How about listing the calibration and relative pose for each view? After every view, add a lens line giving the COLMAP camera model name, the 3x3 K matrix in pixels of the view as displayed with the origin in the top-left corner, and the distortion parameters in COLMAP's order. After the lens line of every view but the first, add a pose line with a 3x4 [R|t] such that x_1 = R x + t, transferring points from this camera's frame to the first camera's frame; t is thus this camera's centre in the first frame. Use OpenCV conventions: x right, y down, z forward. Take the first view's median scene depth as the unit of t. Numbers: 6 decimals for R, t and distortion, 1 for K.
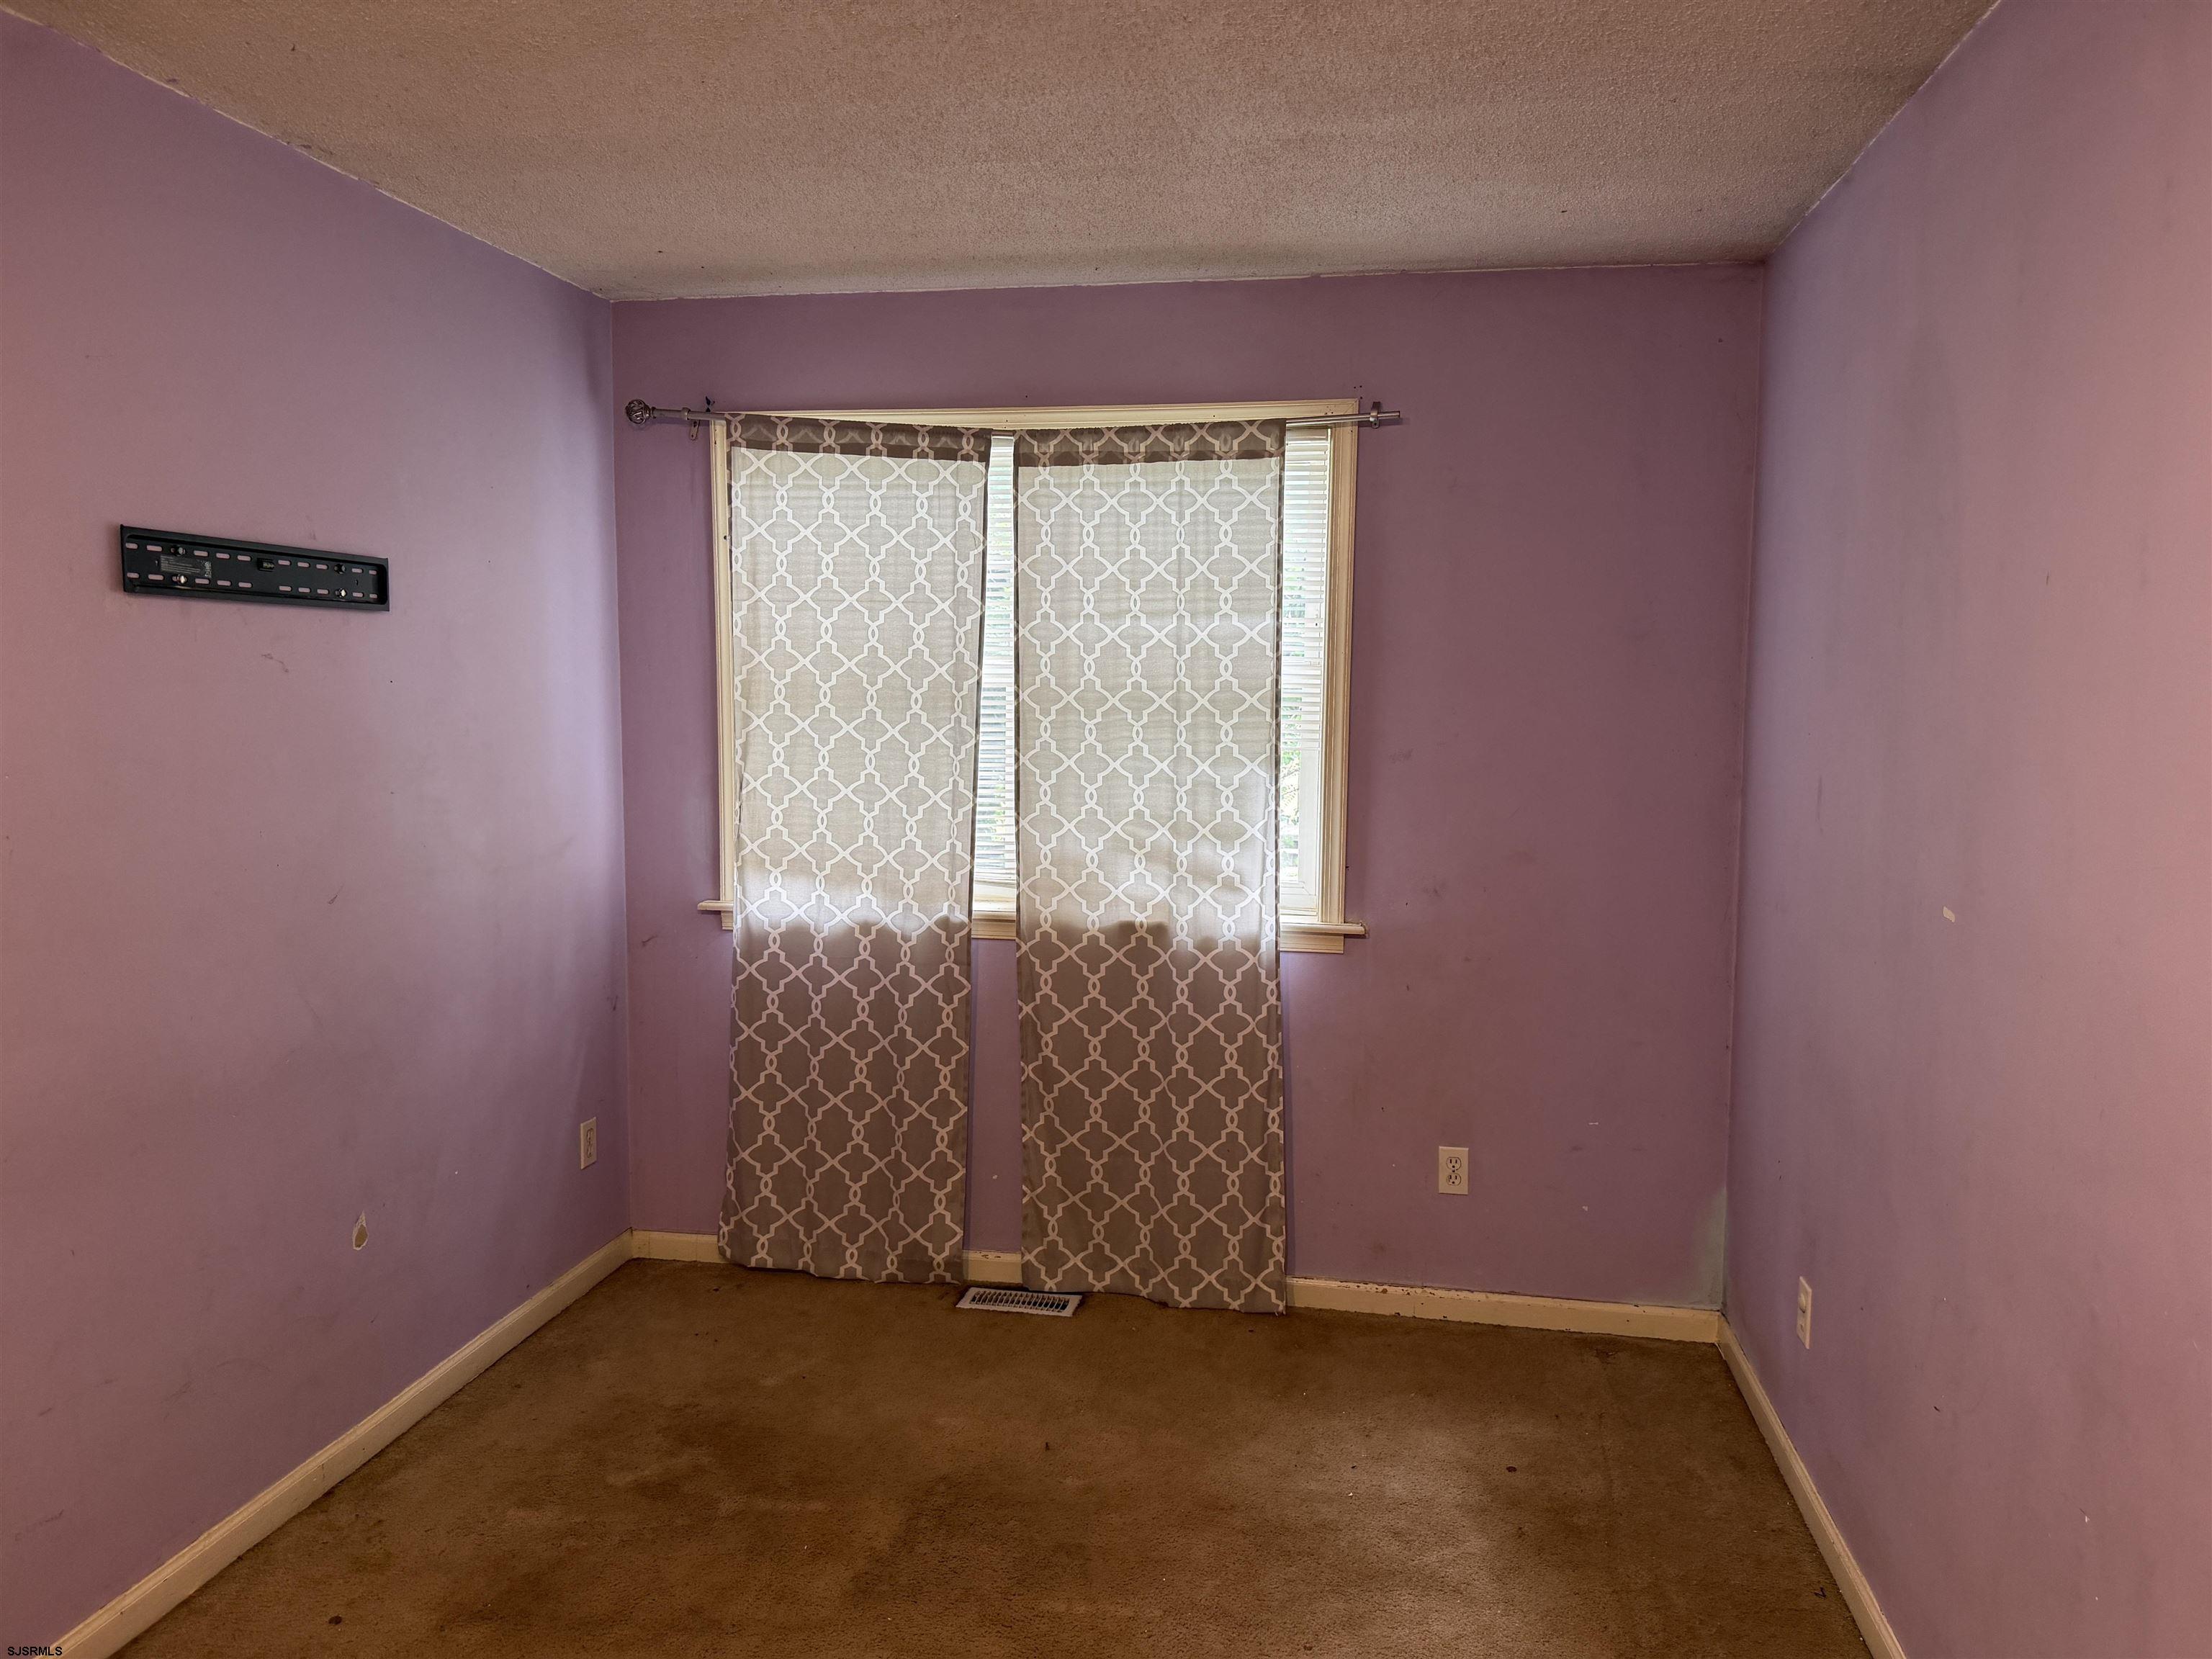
lens RADIAL K [[1532.6, 0, 1137.8], [0, 1532.6, 809.5], [0, 0, 1]] dist [0.111305, -0.015455]
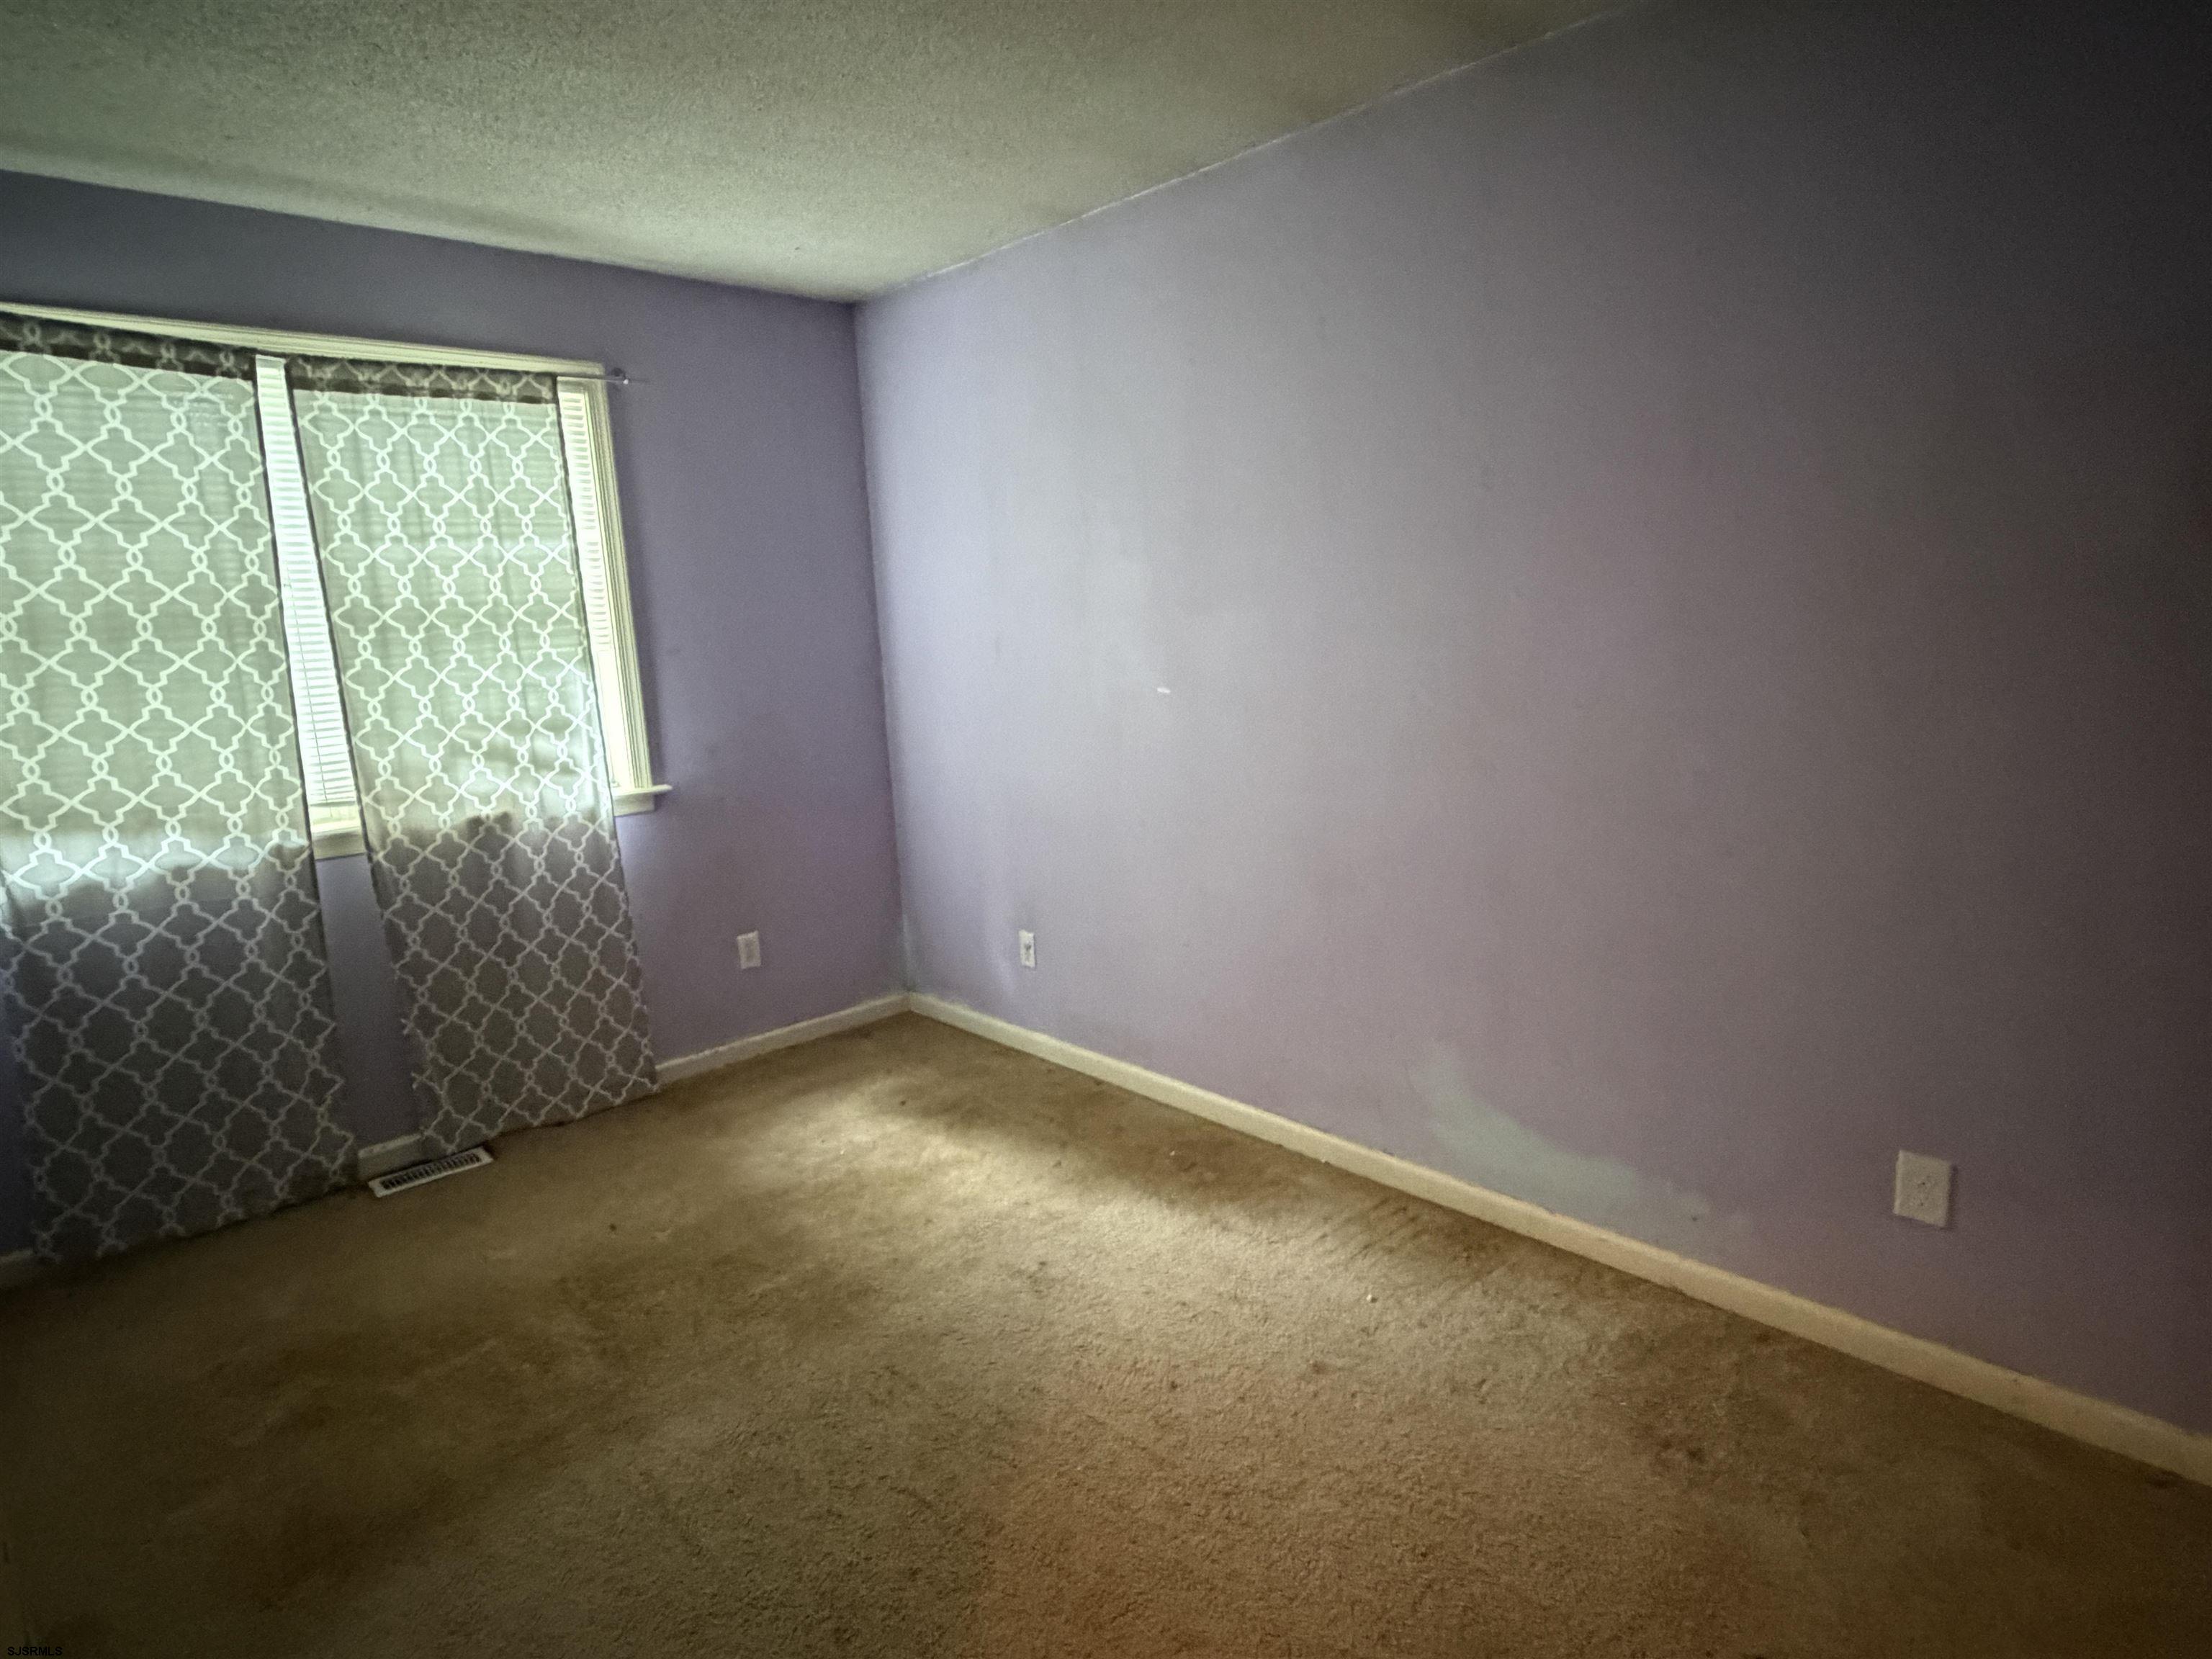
lens RADIAL K [[1232.1, 0, 1112.0], [0, 1232.1, 813.6], [0, 0, 1]] dist [-0.034534, 0.003300]
pose [[0.566629, -0.168085, 0.806647, -0.460278], [0.094164, 0.985768, 0.139264, -0.008637], [-0.818575, -0.002954, 0.574393, 0.108248]]
